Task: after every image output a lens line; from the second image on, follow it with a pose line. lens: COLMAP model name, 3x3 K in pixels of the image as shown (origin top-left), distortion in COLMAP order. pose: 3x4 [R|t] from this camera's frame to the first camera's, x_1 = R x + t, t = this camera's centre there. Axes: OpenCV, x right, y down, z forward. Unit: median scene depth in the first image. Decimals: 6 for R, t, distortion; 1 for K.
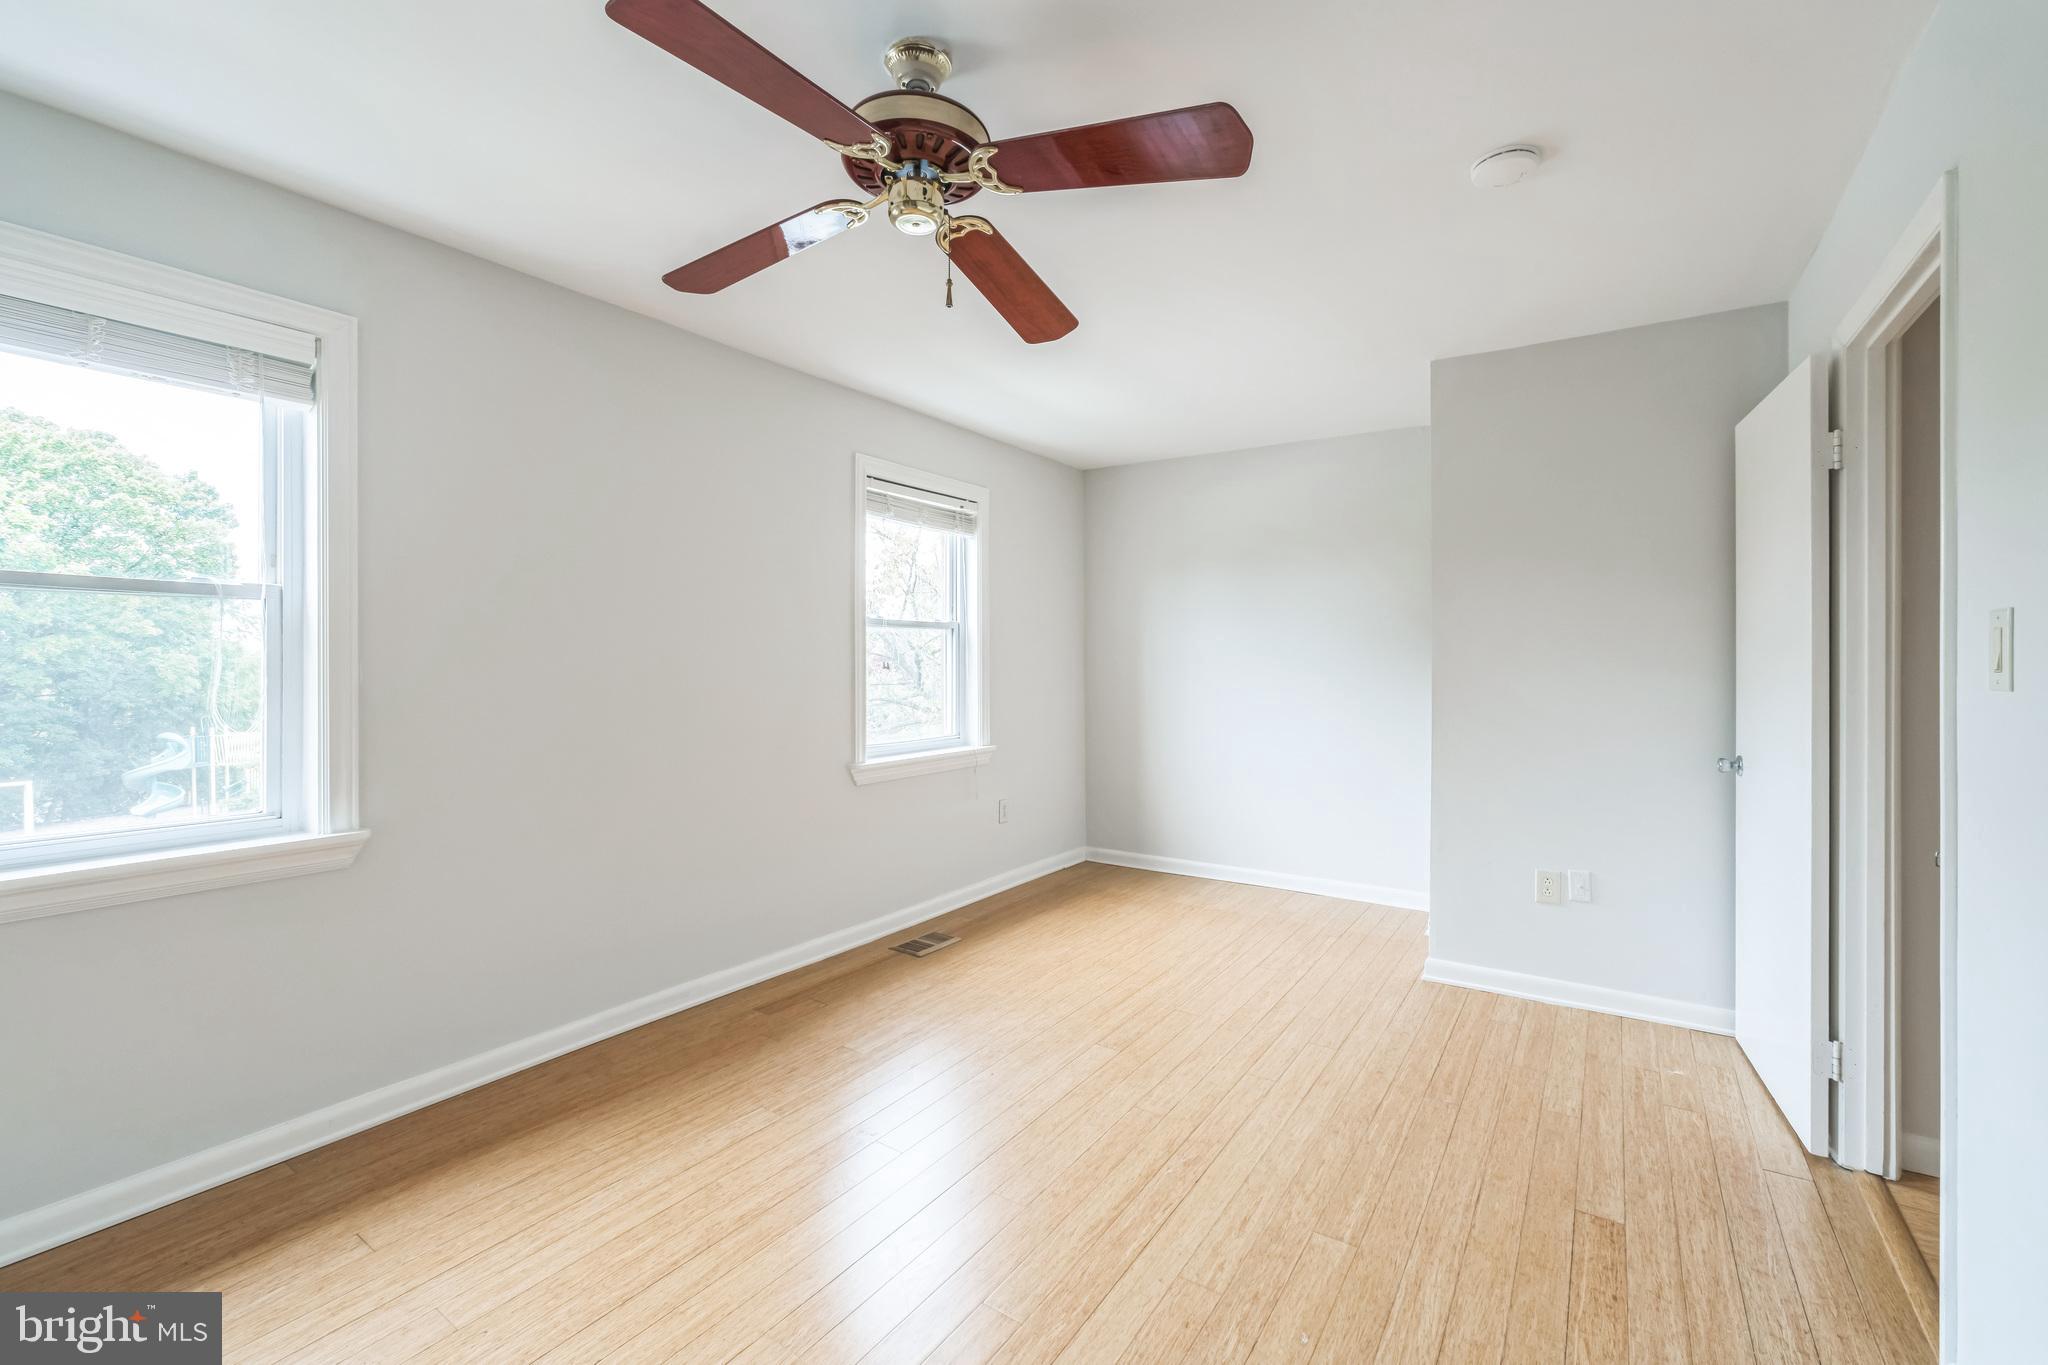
lens RADIAL K [[866.9, 0, 1030.6], [0, 866.9, 669.2], [0, 0, 1]] dist [-0.013663, 0.004924]
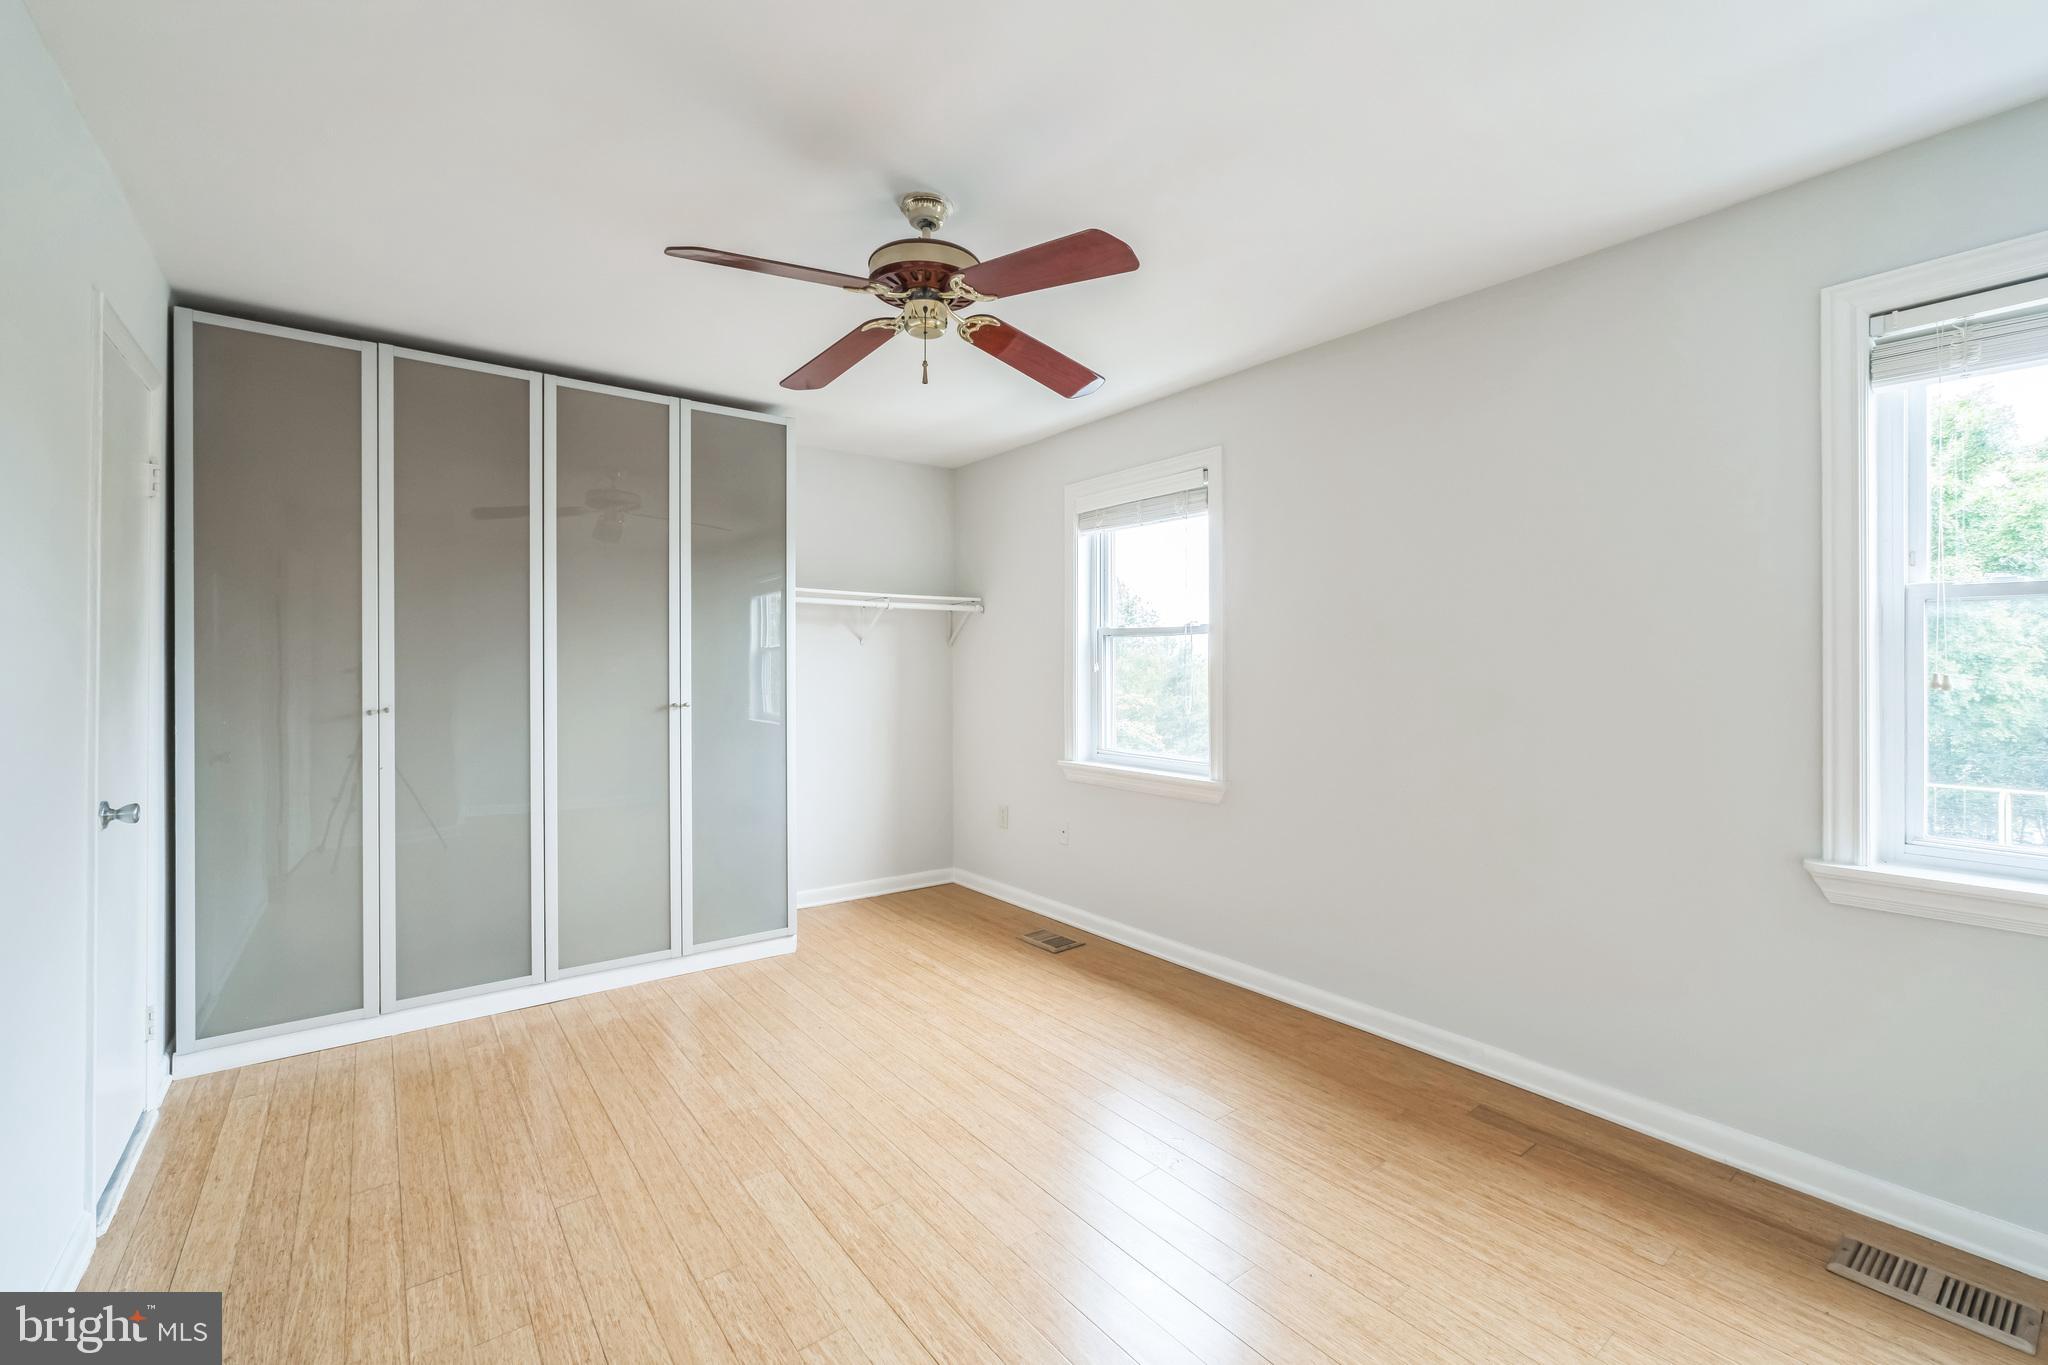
lens RADIAL K [[866.9, 0, 1023.3], [0, 866.9, 672.5], [0, 0, 1]] dist [-0.013663, 0.004924]
pose [[-0.323356, 0.002906, -0.946273, 0.607367], [-0.010499, 0.999923, 0.006658, -0.009105], [0.946219, 0.012088, -0.323300, 0.904530]]
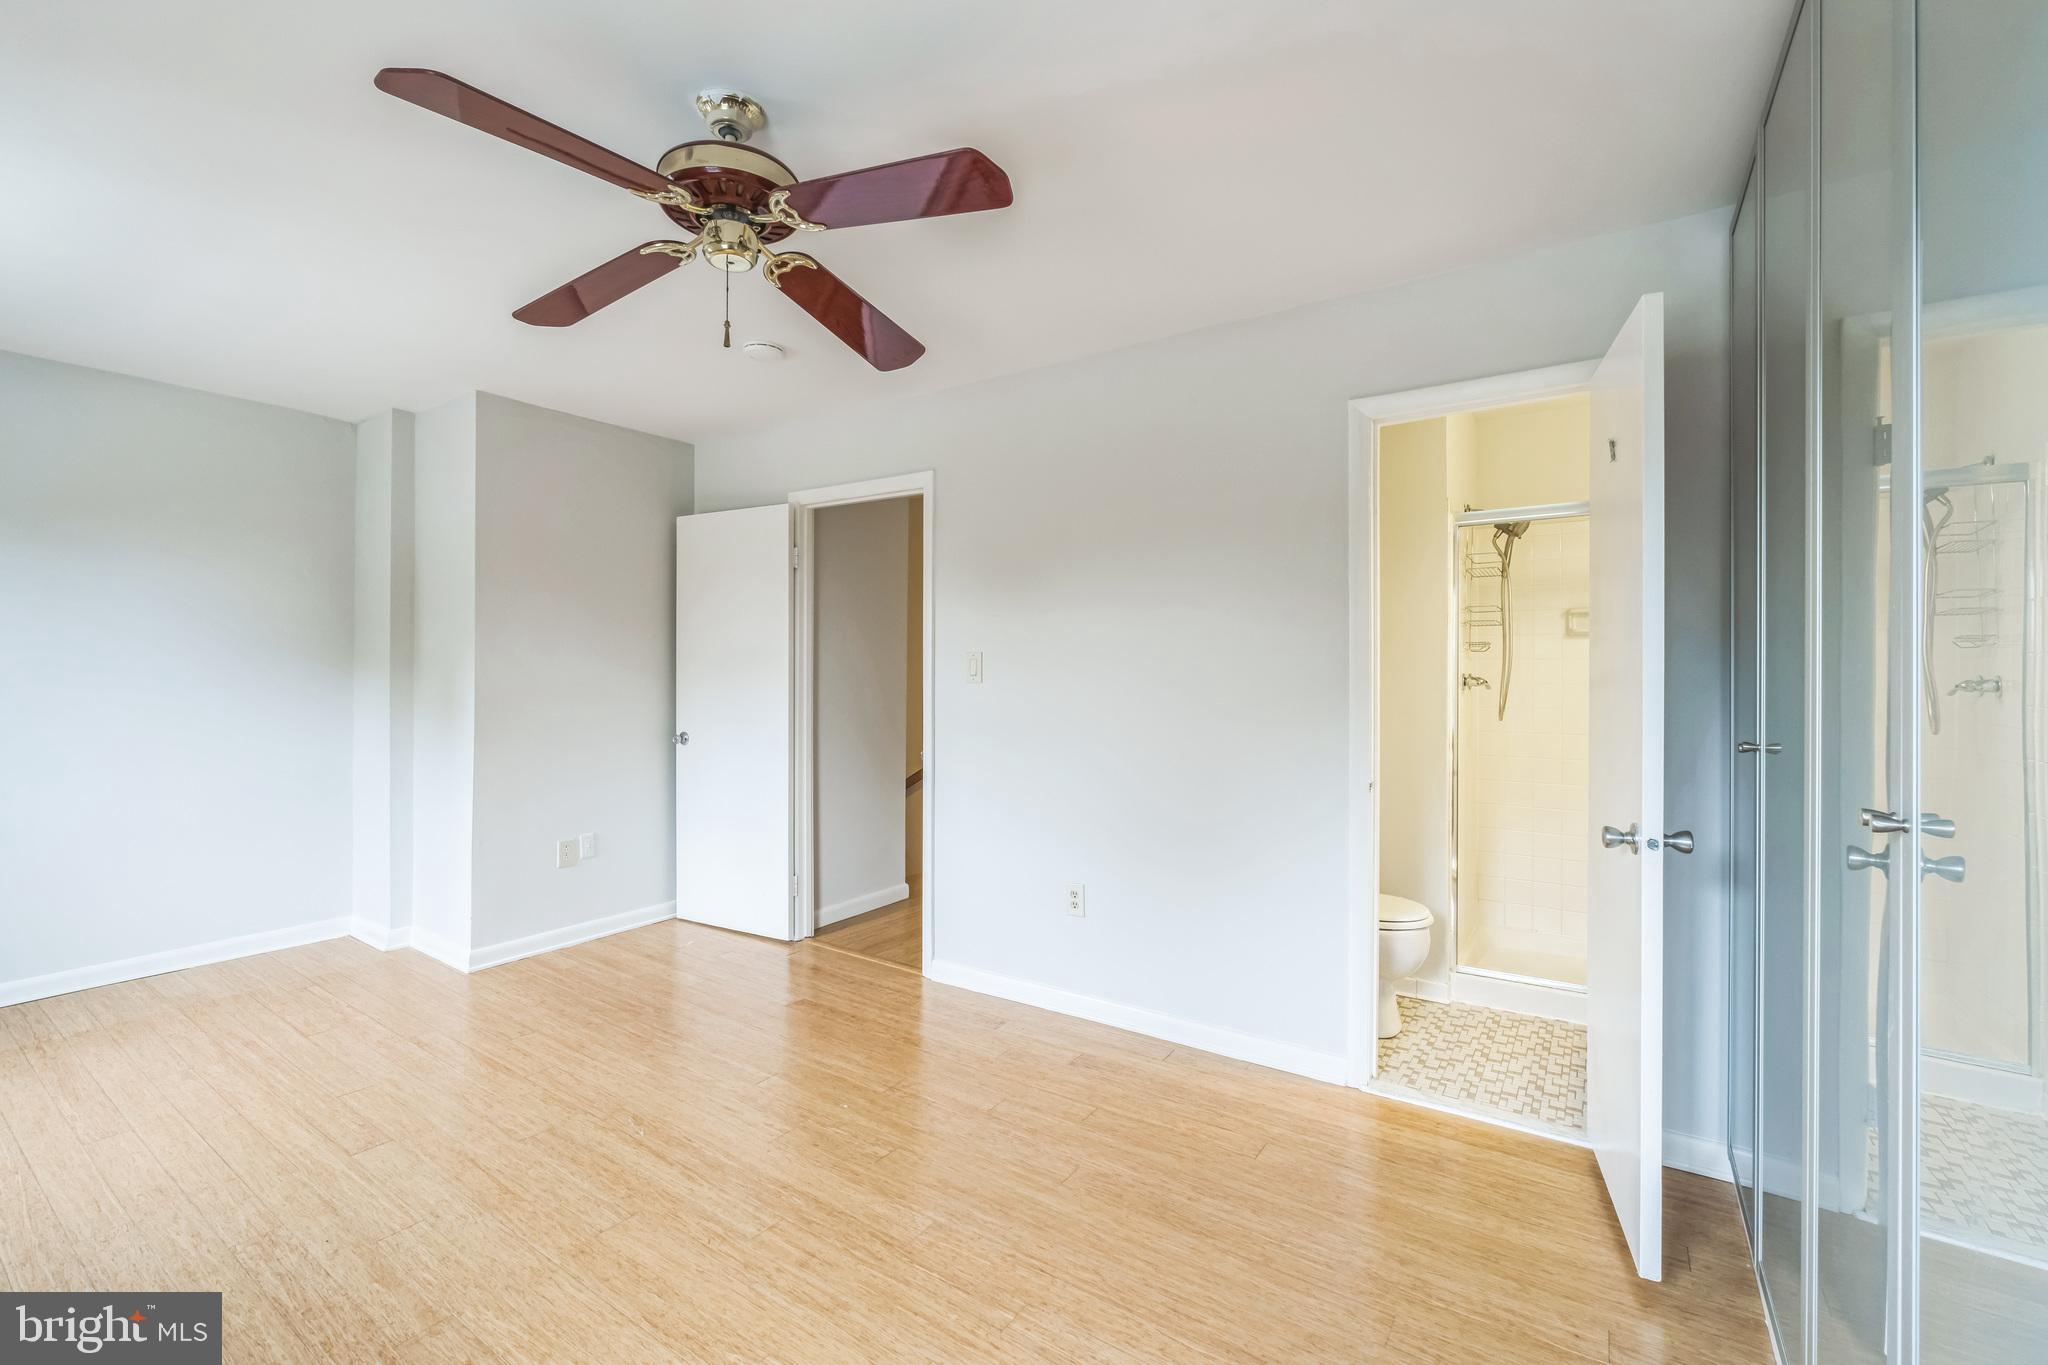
lens RADIAL K [[866.9, 0, 1028.1], [0, 866.9, 671.5], [0, 0, 1]] dist [-0.013663, 0.004924]
pose [[0.000114, -0.004931, 0.999988, -0.691572], [0.006725, 0.999965, 0.004930, -0.010508], [-0.999977, 0.006724, 0.000147, 0.364847]]
